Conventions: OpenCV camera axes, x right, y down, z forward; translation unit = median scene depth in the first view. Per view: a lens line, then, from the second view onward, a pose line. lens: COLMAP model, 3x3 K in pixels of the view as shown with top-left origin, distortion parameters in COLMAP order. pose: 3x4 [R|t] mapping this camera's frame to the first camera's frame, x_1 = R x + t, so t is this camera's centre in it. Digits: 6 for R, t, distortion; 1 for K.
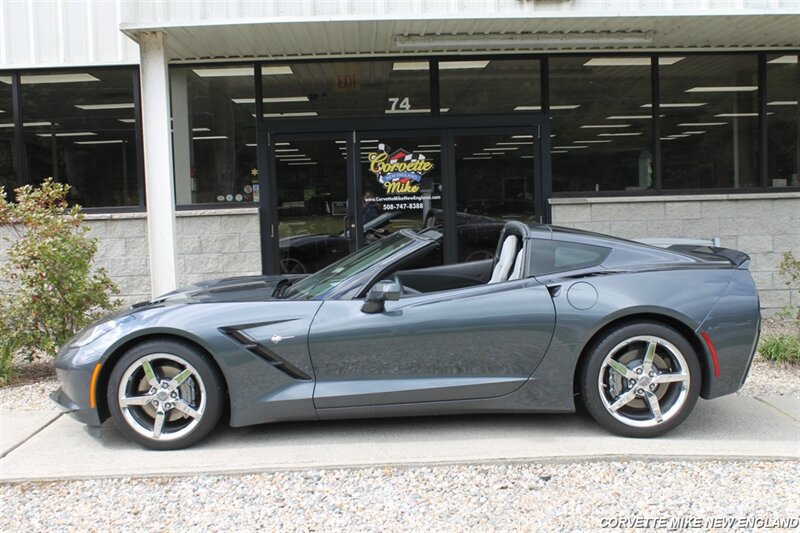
lens RADIAL K [[897.6, 0, 404.2], [0, 897.6, 267.6], [0, 0, 1]] dist [-0.121521, 0.212792]
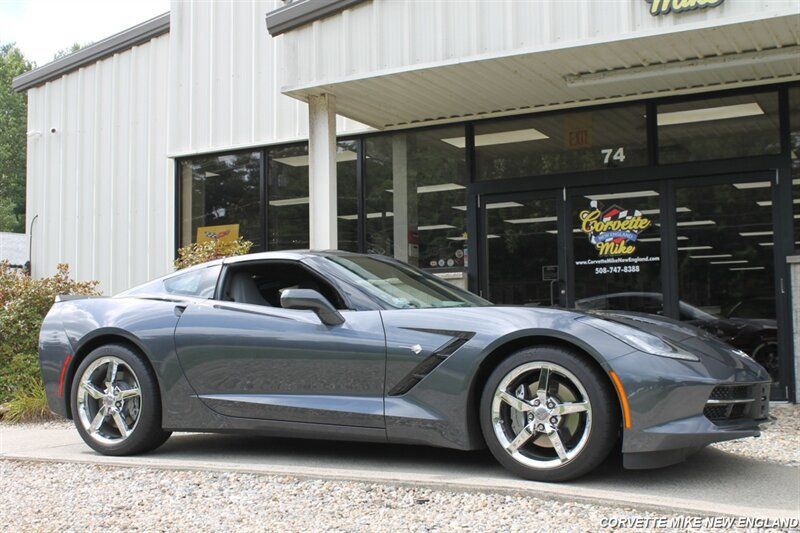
lens RADIAL K [[1014.1, 0, 403.3], [0, 1014.1, 268.8], [0, 0, 1]] dist [-0.048831, 0.052153]
pose [[0.864388, -0.015761, -0.502578, 0.320657], [-0.051432, 0.991495, -0.119551, 0.061580], [0.500188, 0.129187, 0.856226, 0.041975]]
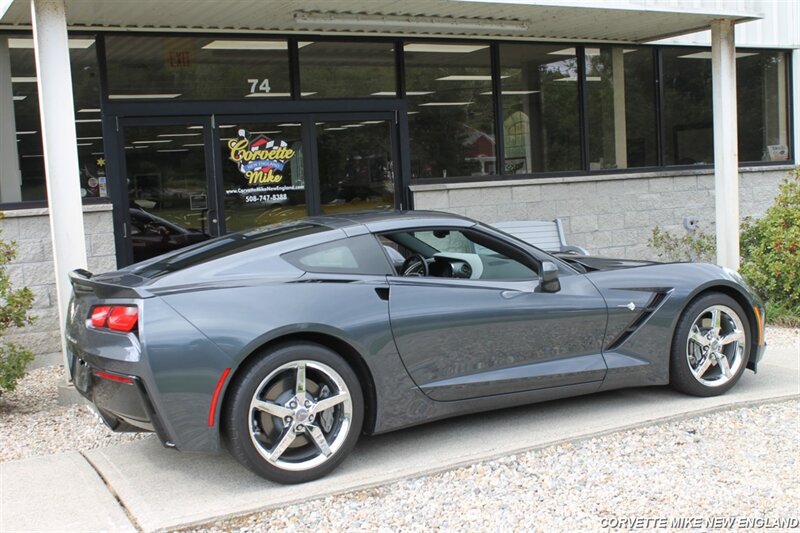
lens RADIAL K [[974.4, 0, 403.4], [0, 974.4, 267.8], [0, 0, 1]] dist [-0.057625, 0.021537]
pose [[0.895924, -0.057981, 0.440407, -0.321608], [0.060113, 0.998150, 0.009122, 0.002634], [-0.440121, 0.018301, 0.897752, 0.046105]]
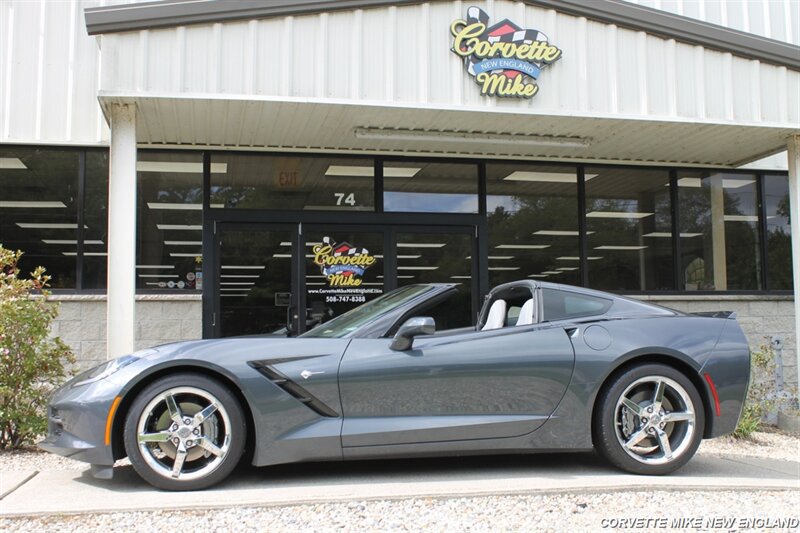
lens RADIAL K [[897.6, 0, 404.2], [0, 897.6, 267.6], [0, 0, 1]] dist [-0.121521, 0.212792]
pose [[0.985199, 0.034978, 0.167810, -0.108454], [-0.006175, 0.985567, -0.169174, 0.068496], [-0.171305, 0.165633, 0.971195, -0.000299]]
